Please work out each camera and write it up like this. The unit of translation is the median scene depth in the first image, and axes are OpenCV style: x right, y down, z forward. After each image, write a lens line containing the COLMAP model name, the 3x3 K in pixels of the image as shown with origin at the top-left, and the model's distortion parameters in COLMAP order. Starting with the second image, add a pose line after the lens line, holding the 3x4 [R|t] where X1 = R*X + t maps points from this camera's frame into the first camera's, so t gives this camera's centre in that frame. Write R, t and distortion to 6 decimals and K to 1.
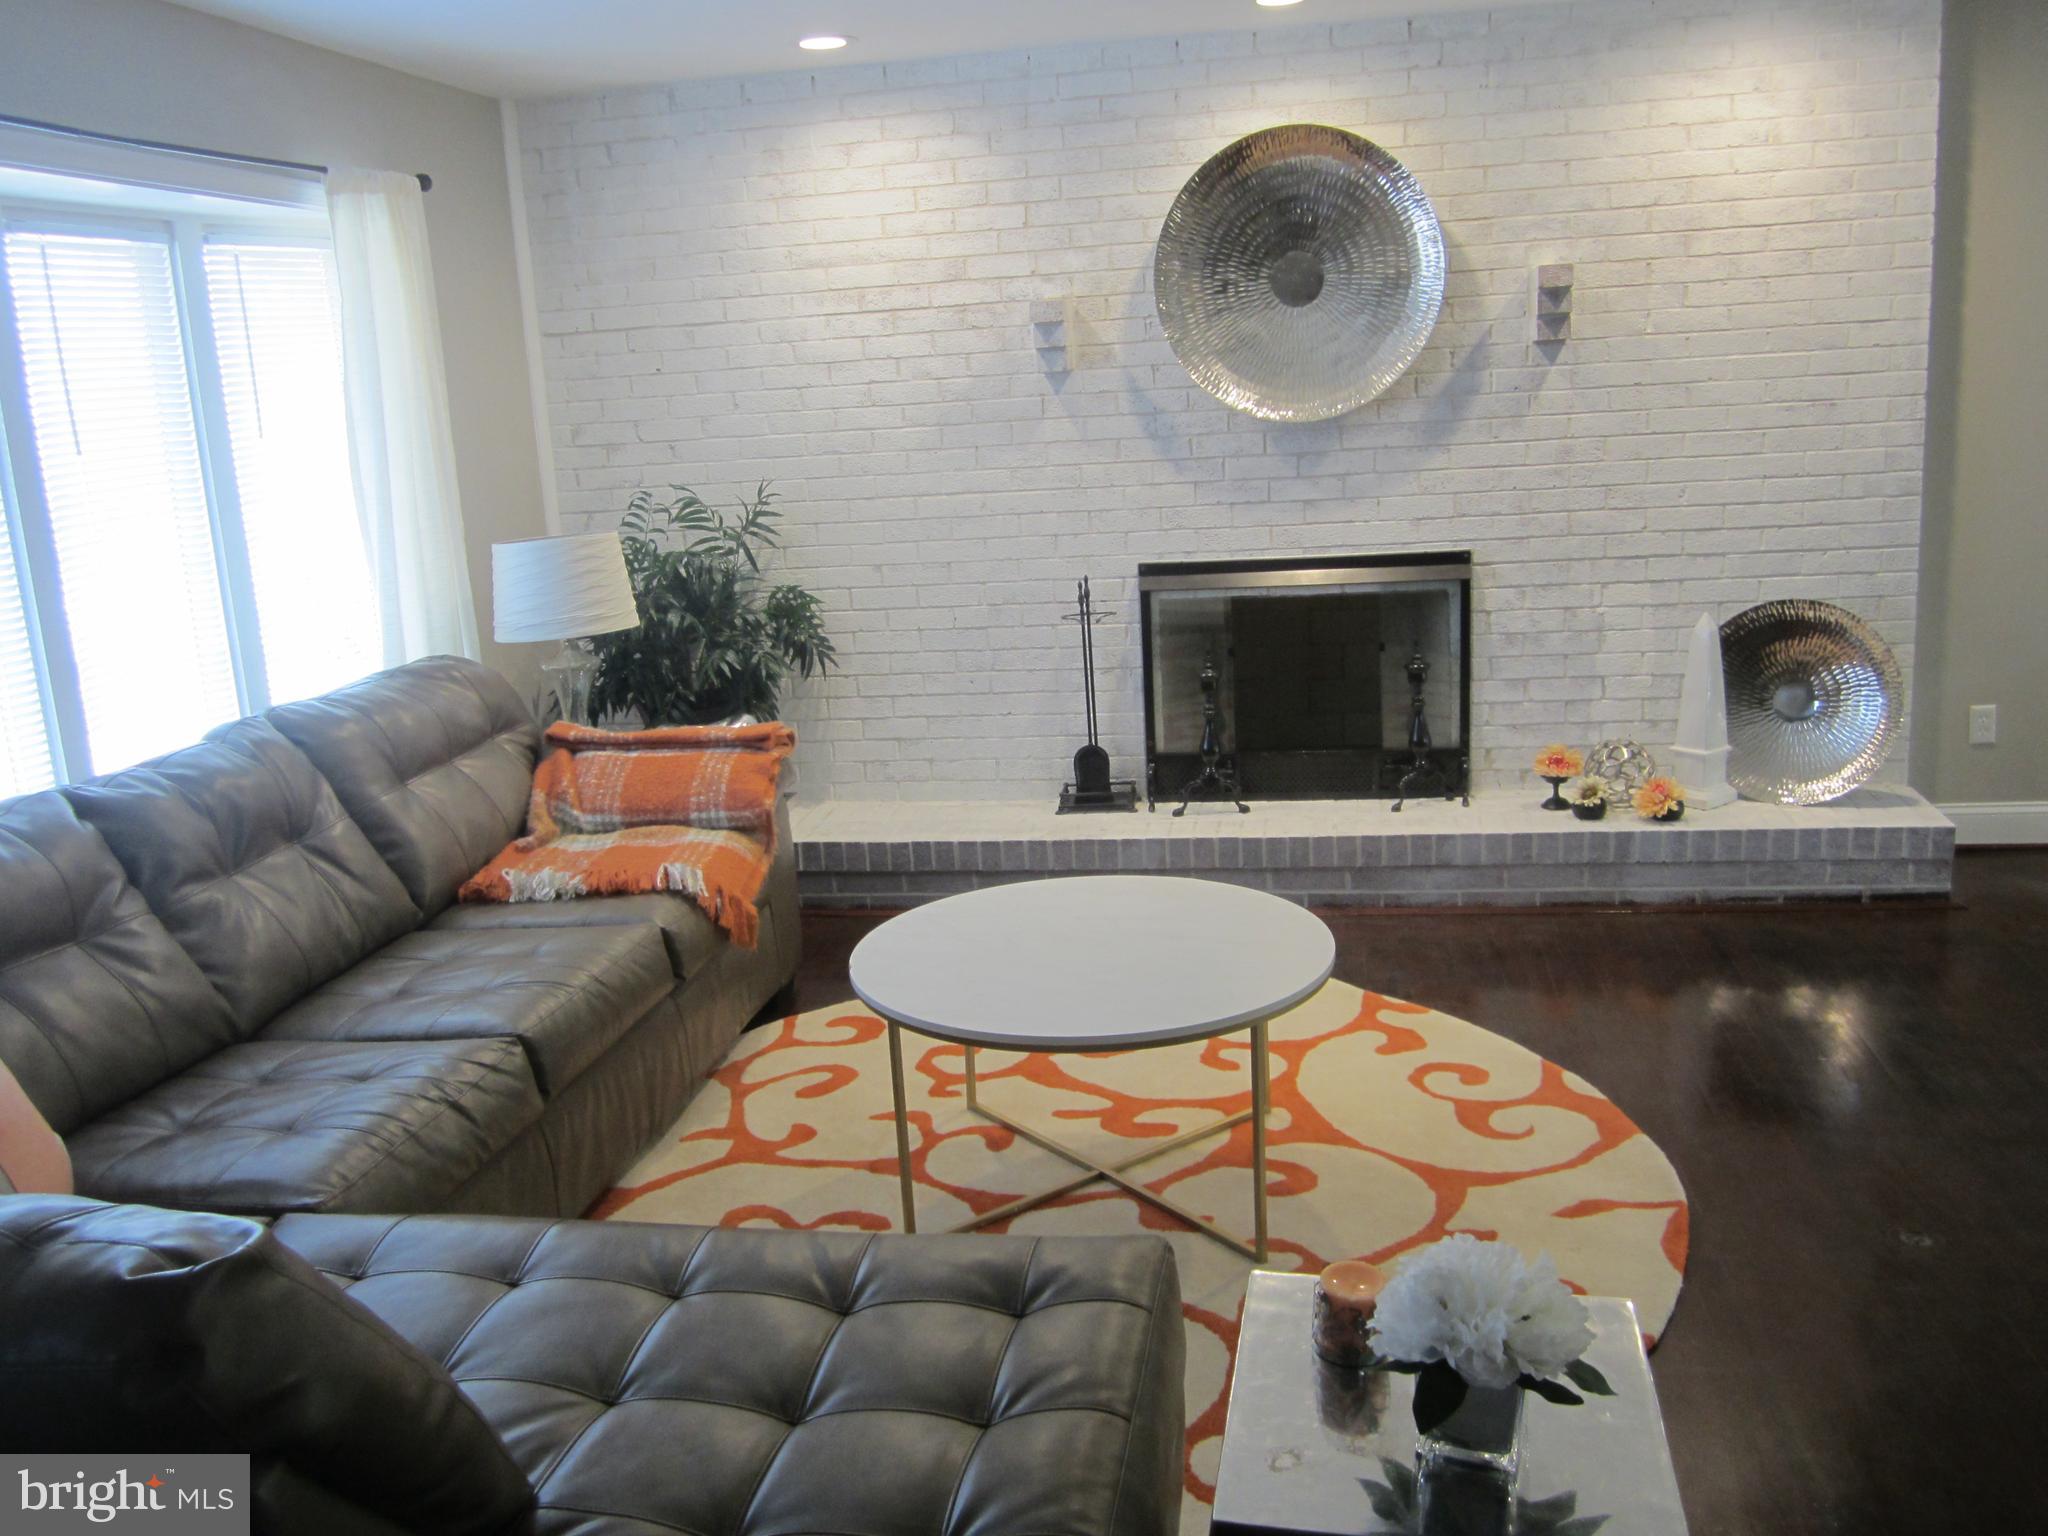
lens RADIAL K [[1695.4, 0, 1031.8], [0, 1695.4, 754.3], [0, 0, 1]] dist [-0.026210, -0.005720]
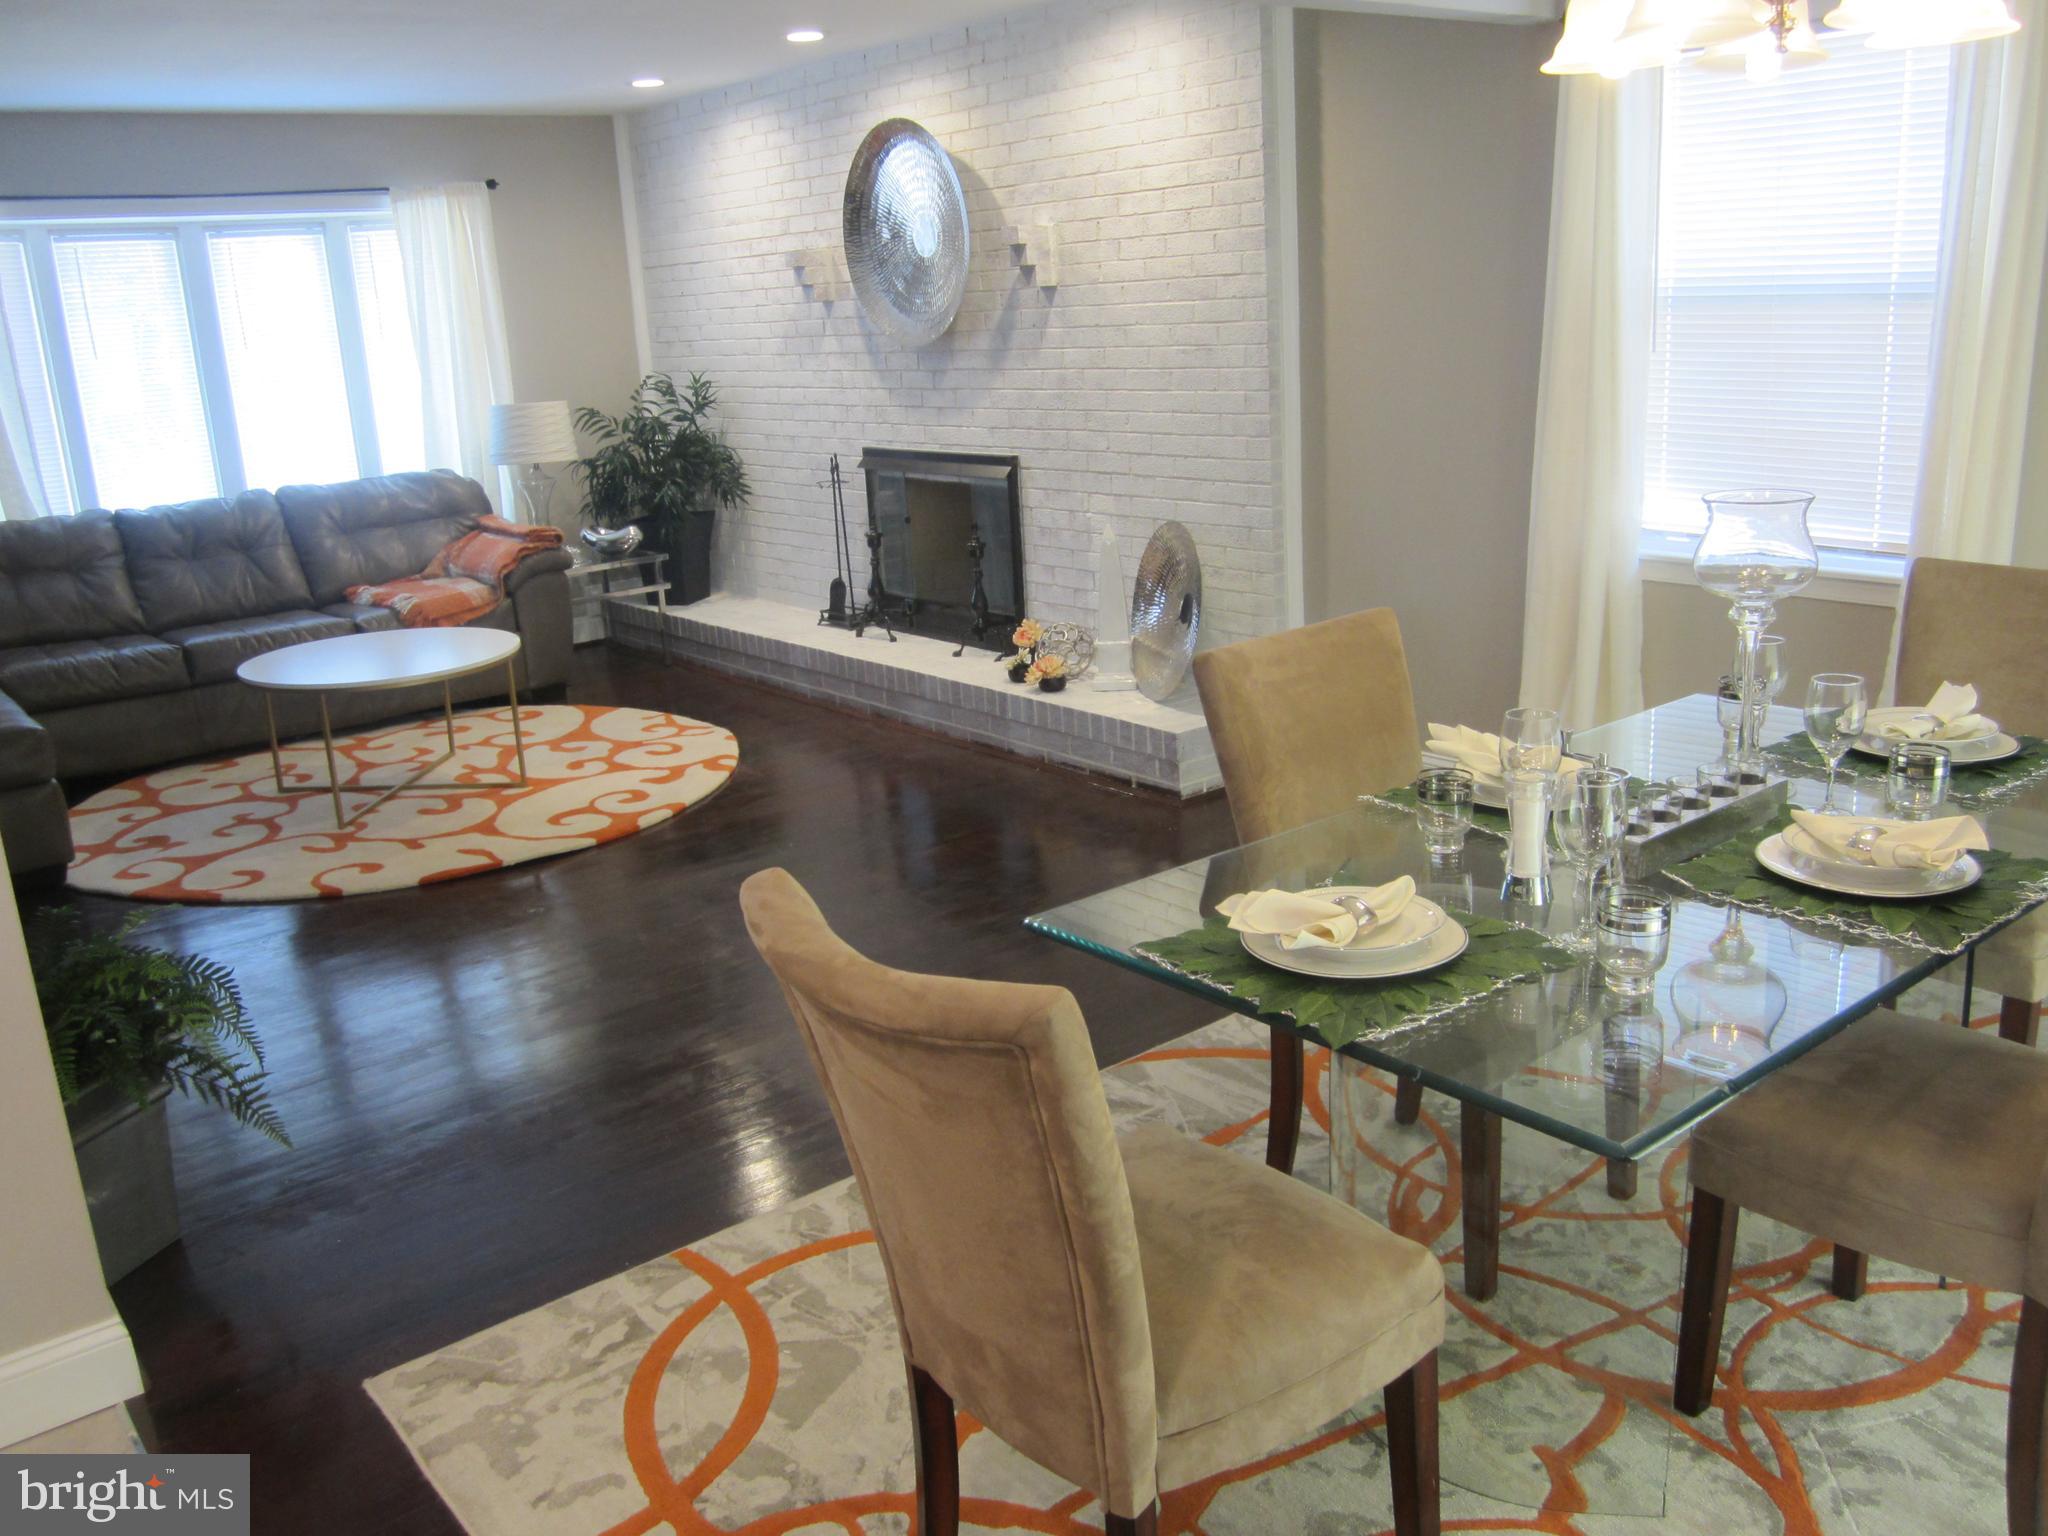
lens RADIAL K [[1689.4, 0, 1024.0], [0, 1689.4, 768.0], [0, 0, 1]] dist [-0.042800, 0.004228]
pose [[0.746344, 0.198671, -0.635217, 1.135308], [-0.136232, 0.979803, 0.146380, -0.081631], [0.651468, -0.022713, 0.758336, 0.065265]]
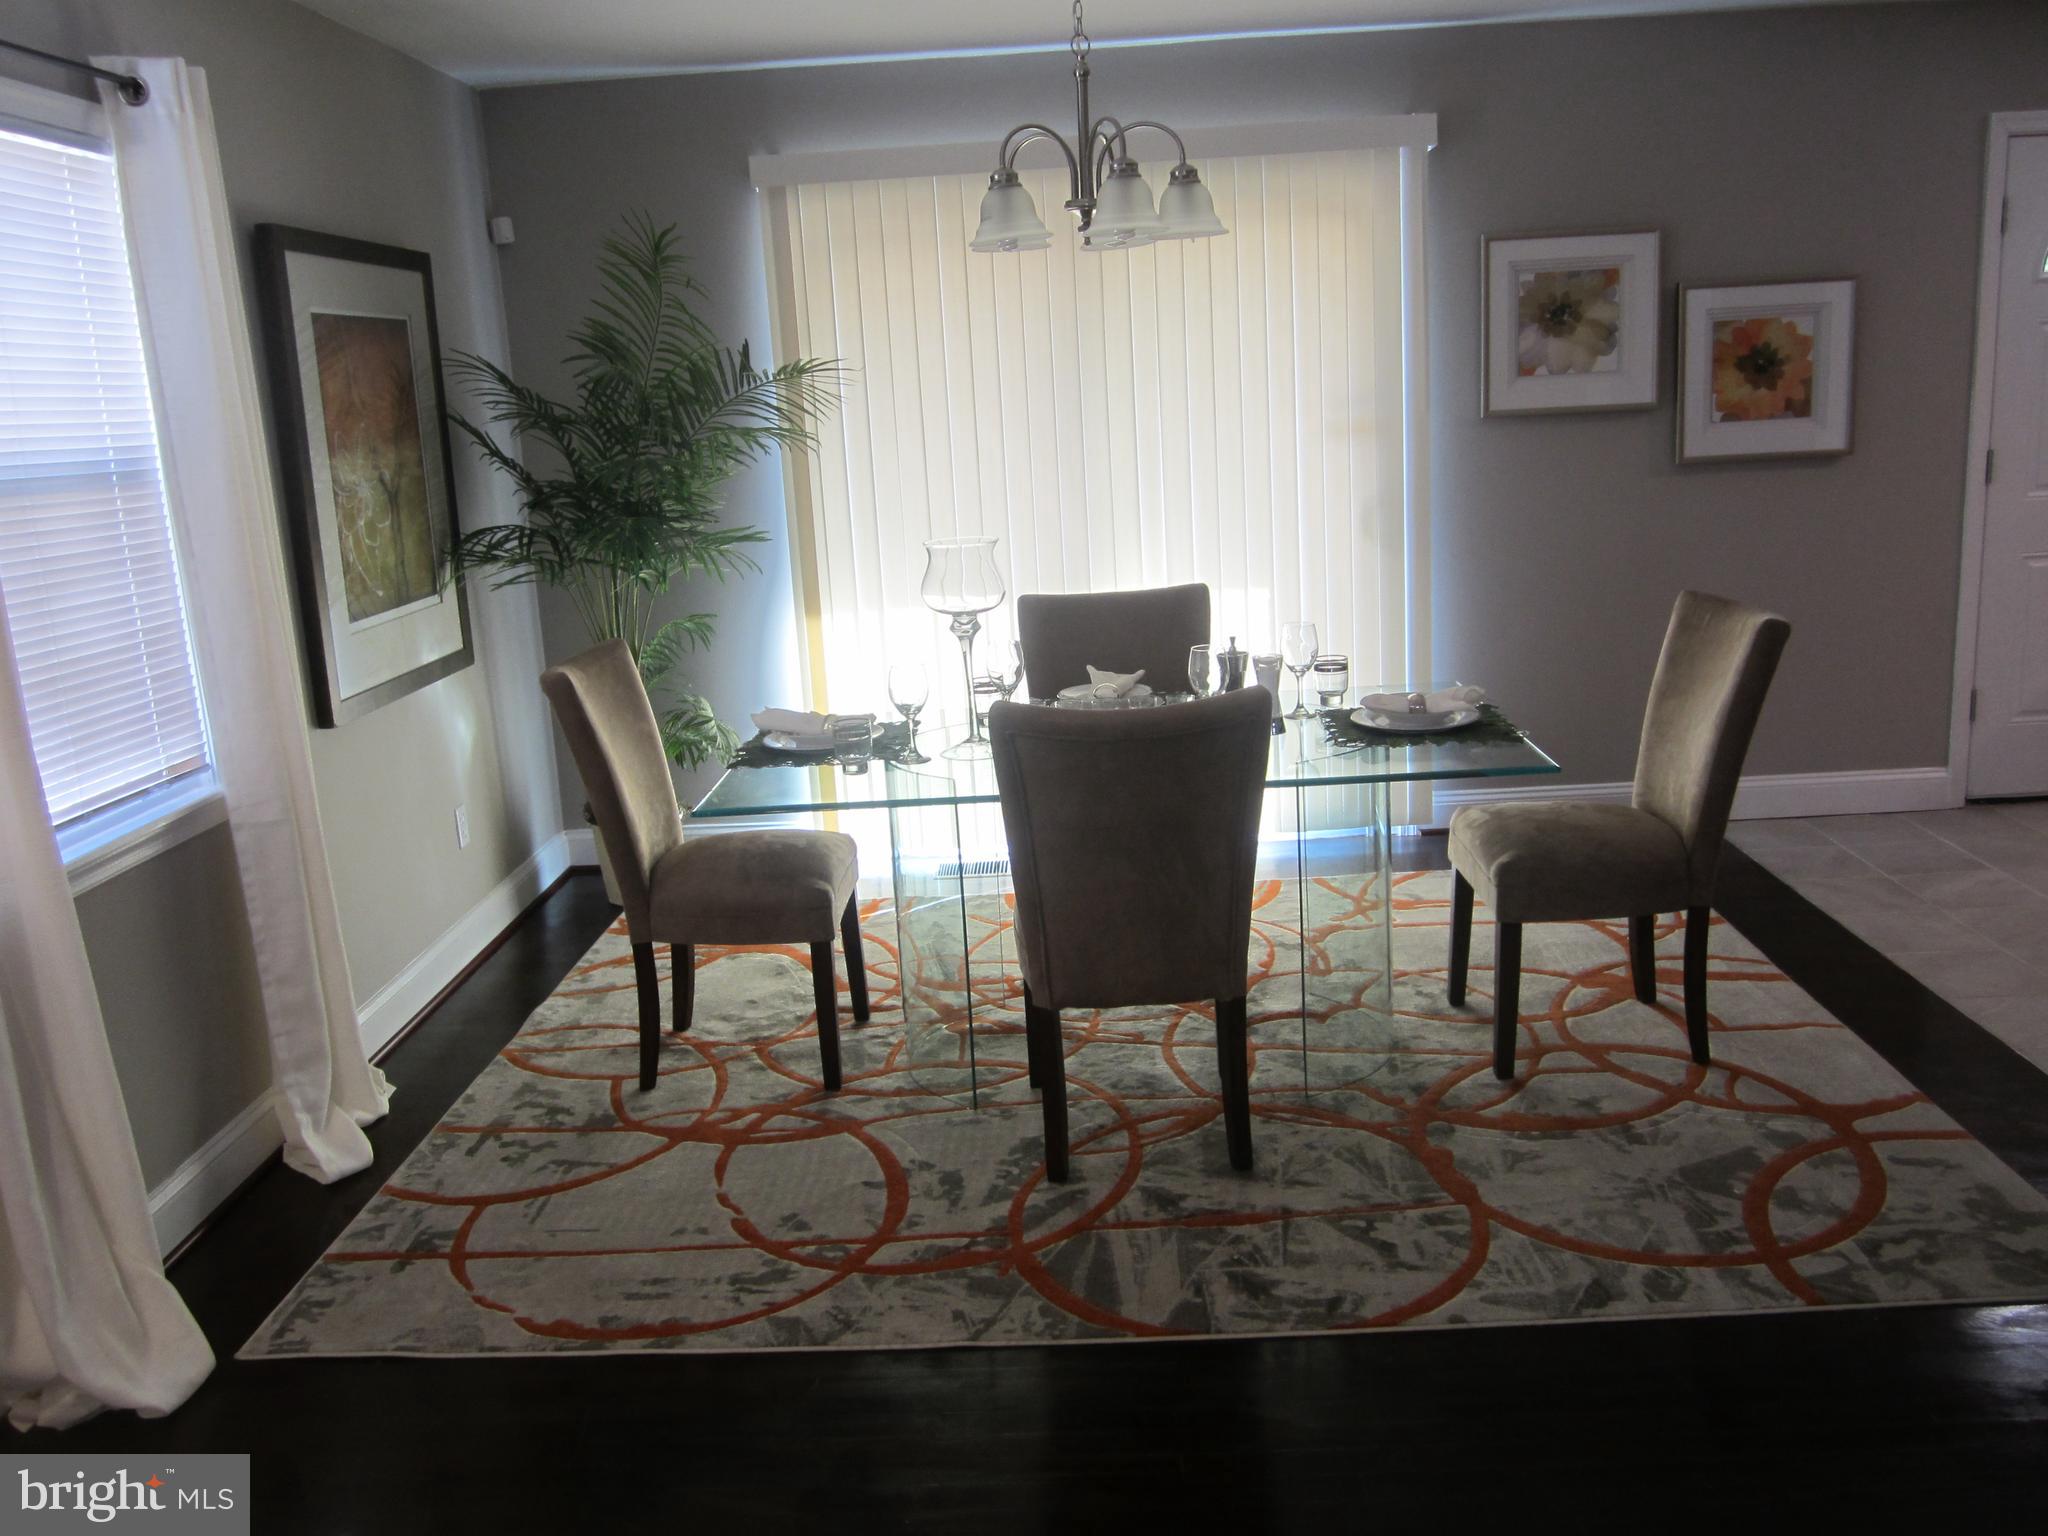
lens RADIAL K [[1689.4, 0, 1024.0], [0, 1689.4, 768.0], [0, 0, 1]] dist [-0.042800, 0.004228]
pose [[-0.132461, -0.142726, 0.980858, 0.207310], [0.278160, 0.944460, 0.174994, -0.148623], [-0.951358, 0.296015, -0.085404, 0.685232]]
